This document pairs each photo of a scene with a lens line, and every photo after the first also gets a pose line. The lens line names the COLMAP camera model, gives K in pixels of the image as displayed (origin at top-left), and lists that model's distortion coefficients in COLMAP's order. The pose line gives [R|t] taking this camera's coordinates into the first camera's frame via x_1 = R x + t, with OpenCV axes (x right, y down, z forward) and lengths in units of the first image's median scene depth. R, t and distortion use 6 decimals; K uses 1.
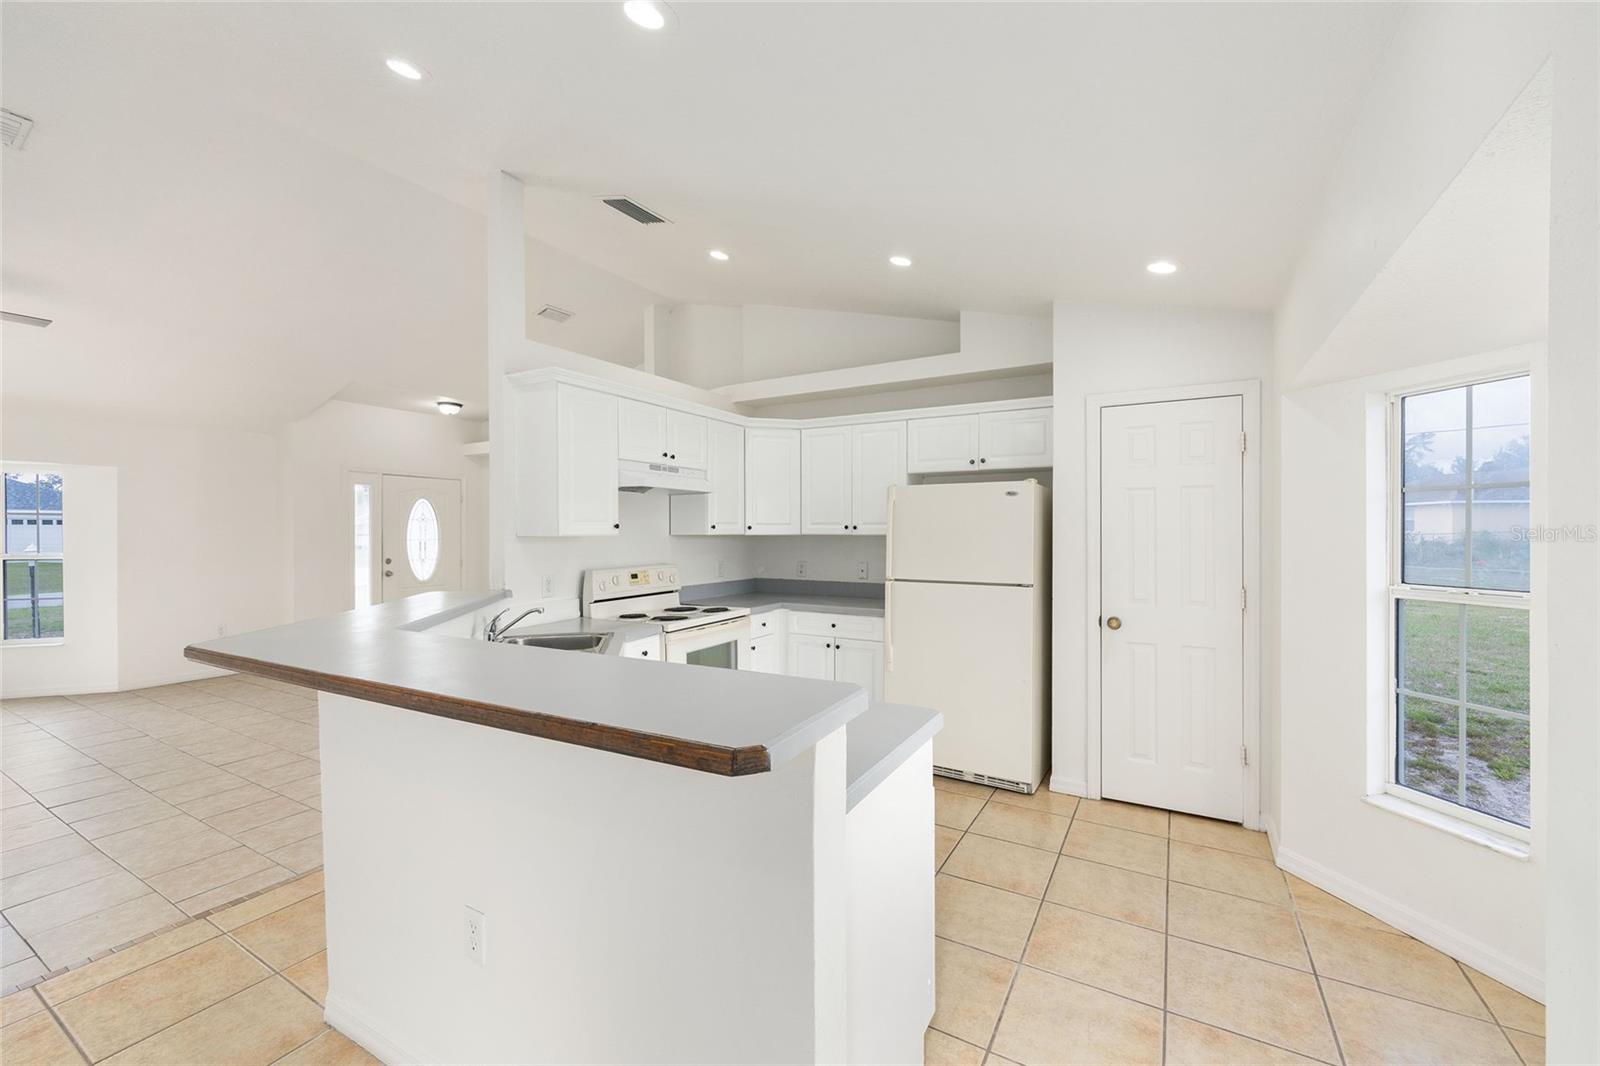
lens RADIAL K [[644.0, 0, 803.0], [0, 644.0, 533.2], [0, 0, 1]] dist [-0.000107, 0.000167]
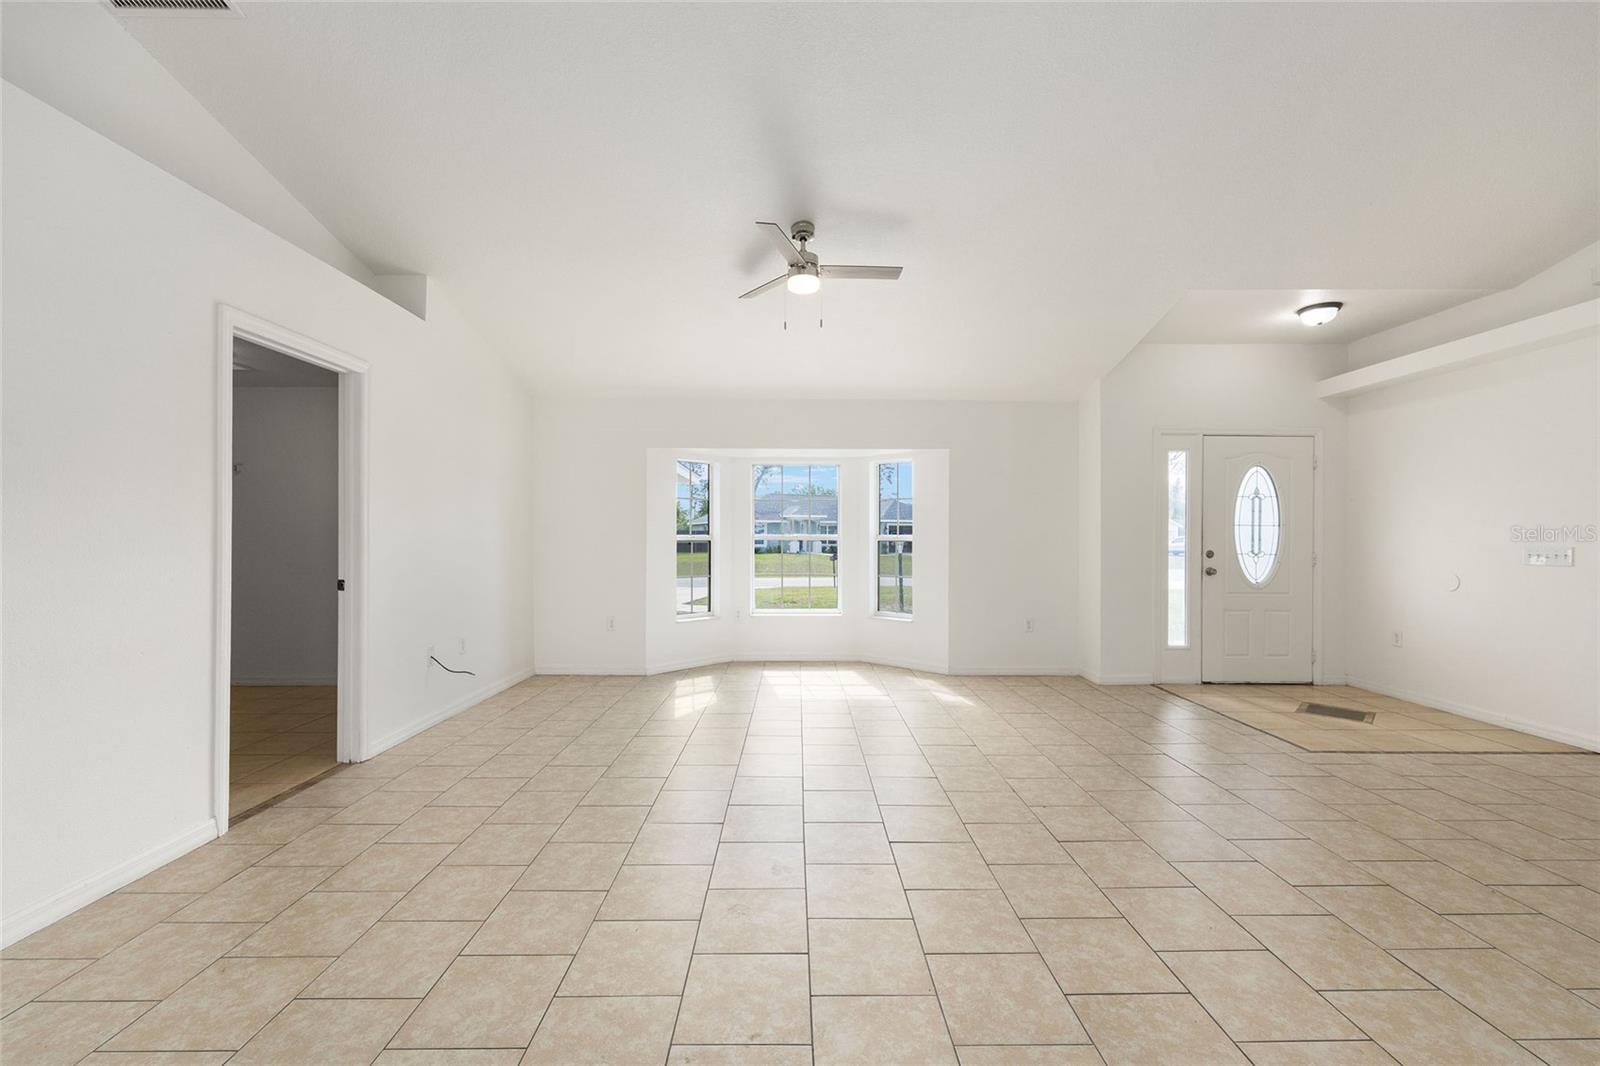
lens RADIAL K [[639.8, 0, 798.9], [0, 639.8, 538.3], [0, 0, 1]] dist [-0.002746, 0.000623]
pose [[0.507848, 0.004755, -0.861434, -0.461583], [-0.007249, 0.999973, 0.001246, 0.050006], [0.861416, 0.005612, 0.507868, 0.417290]]
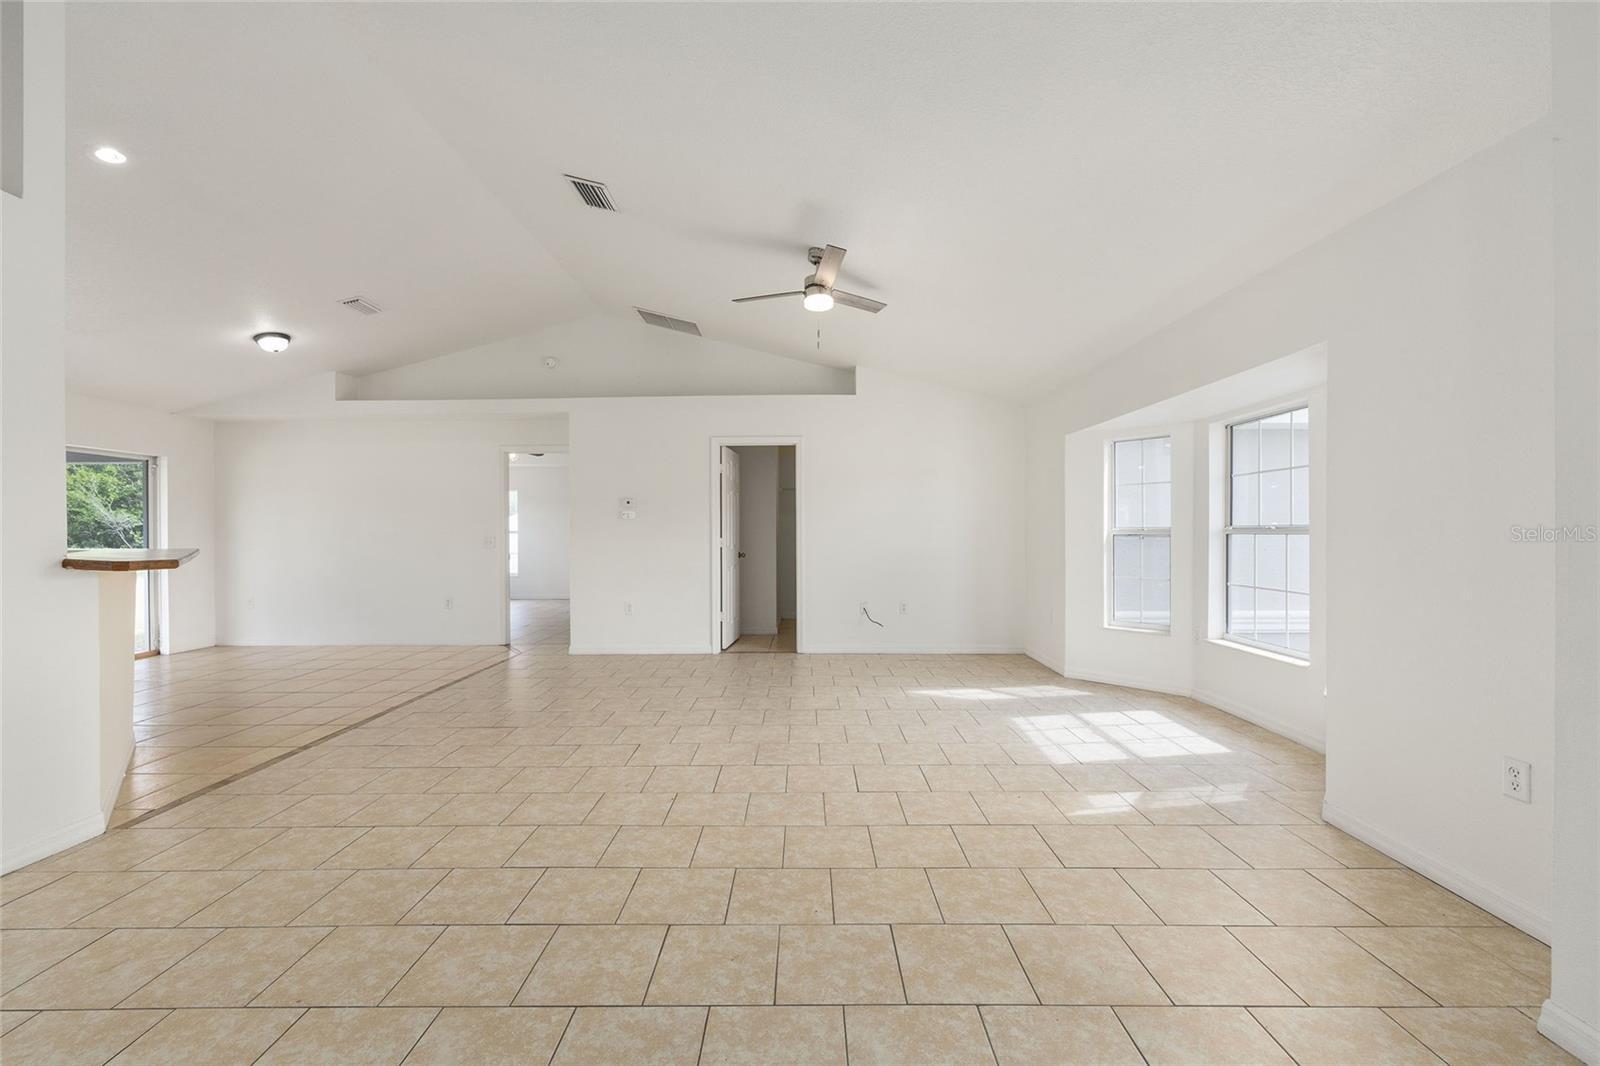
lens RADIAL K [[645.2, 0, 800.7], [0, 645.2, 526.1], [0, 0, 1]] dist [-0.001476, 0.000805]
pose [[-0.865868, -0.000002, -0.500273, -0.696415], [0.002636, 0.999986, -0.004565, 0.046289], [0.500266, -0.005272, -0.865856, 1.709010]]
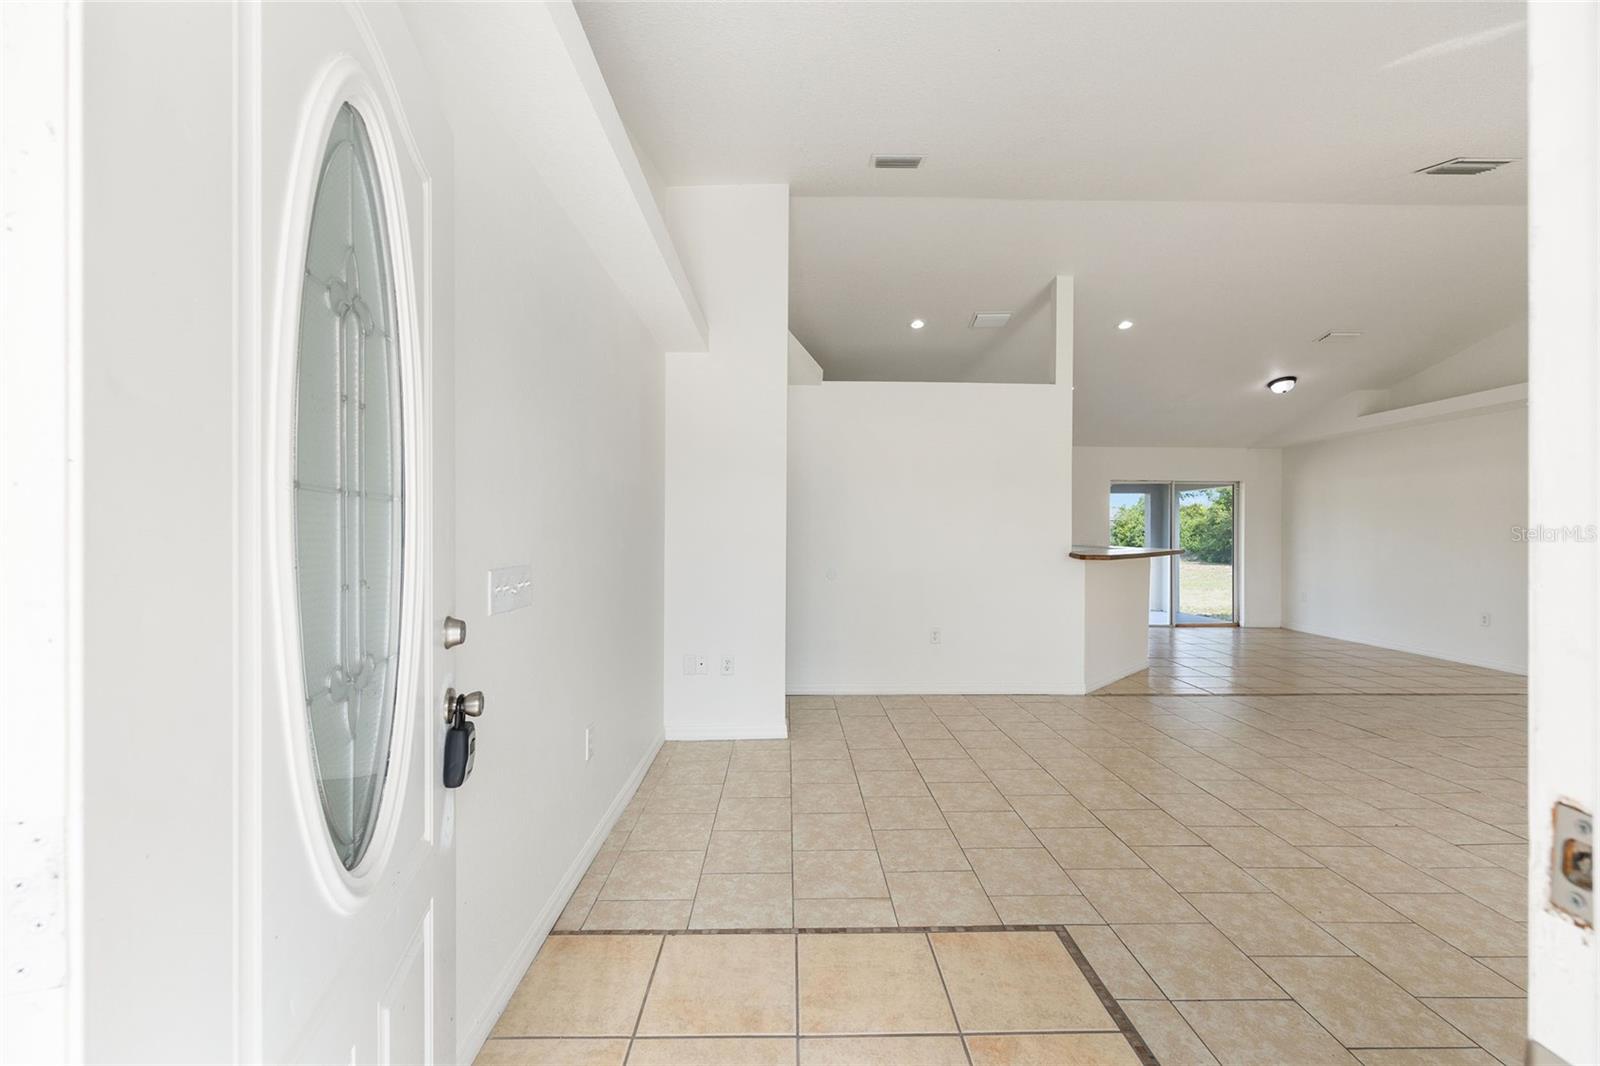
lens RADIAL K [[639.9, 0, 803.7], [0, 639.9, 531.2], [0, 0, 1]] dist [0.000303, 0.000183]
pose [[-0.523576, 0.000444, 0.851979, -1.184888], [-0.000143, 1.000000, -0.000608, 0.031978], [-0.851979, -0.000440, -0.523576, 1.914918]]
